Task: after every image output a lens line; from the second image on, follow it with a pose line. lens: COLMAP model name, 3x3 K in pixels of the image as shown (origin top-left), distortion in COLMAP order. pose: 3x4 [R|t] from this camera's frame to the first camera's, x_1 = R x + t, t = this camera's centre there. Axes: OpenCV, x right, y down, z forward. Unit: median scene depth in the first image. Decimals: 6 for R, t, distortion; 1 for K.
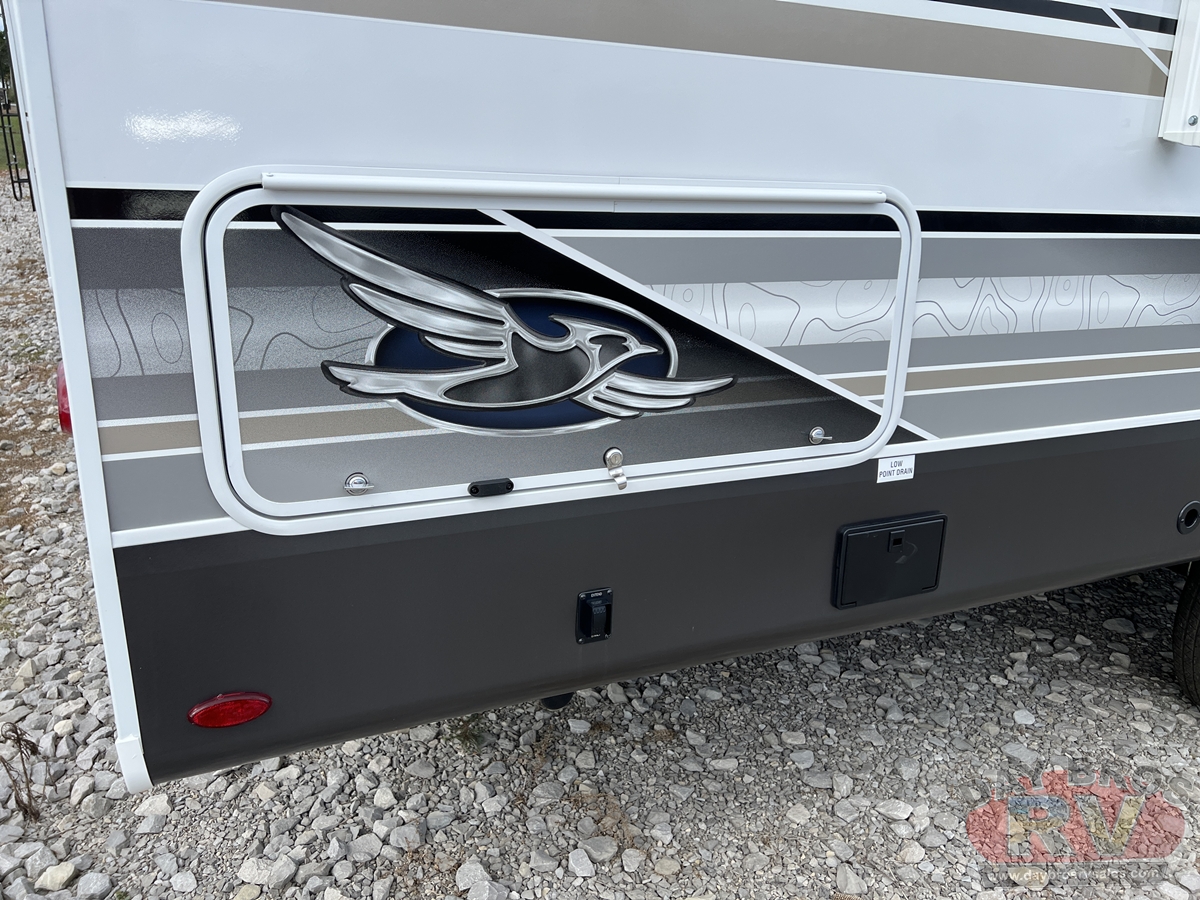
lens RADIAL K [[908.4, 0, 605.2], [0, 908.4, 455.6], [0, 0, 1]] dist [0.056984, -0.065740]
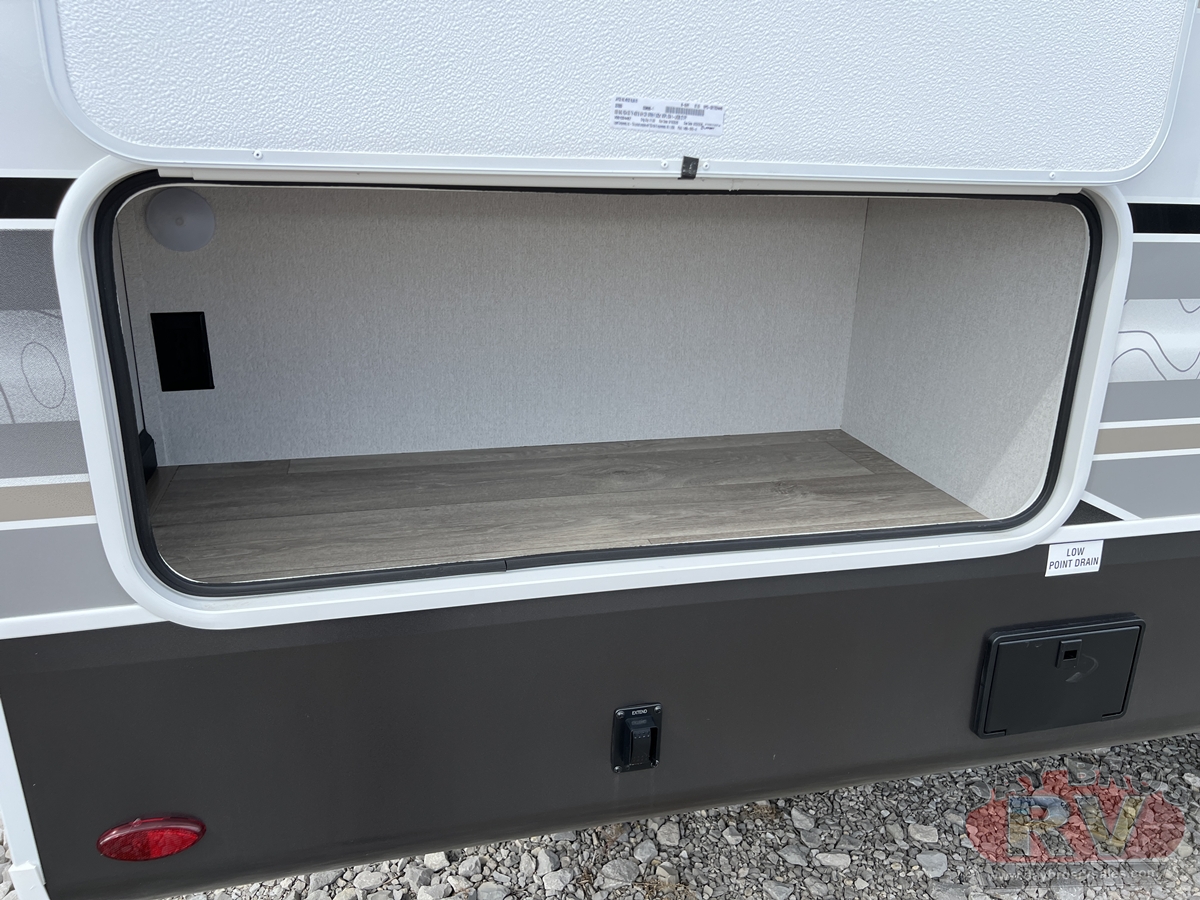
lens RADIAL K [[908.4, 0, 612.4], [0, 908.4, 452.0], [0, 0, 1]] dist [0.056984, -0.065740]
pose [[0.985549, 0.052268, -0.161124, 0.068257], [-0.048162, 0.998410, 0.029292, -0.071686], [0.162399, -0.021109, 0.986499, 0.217782]]
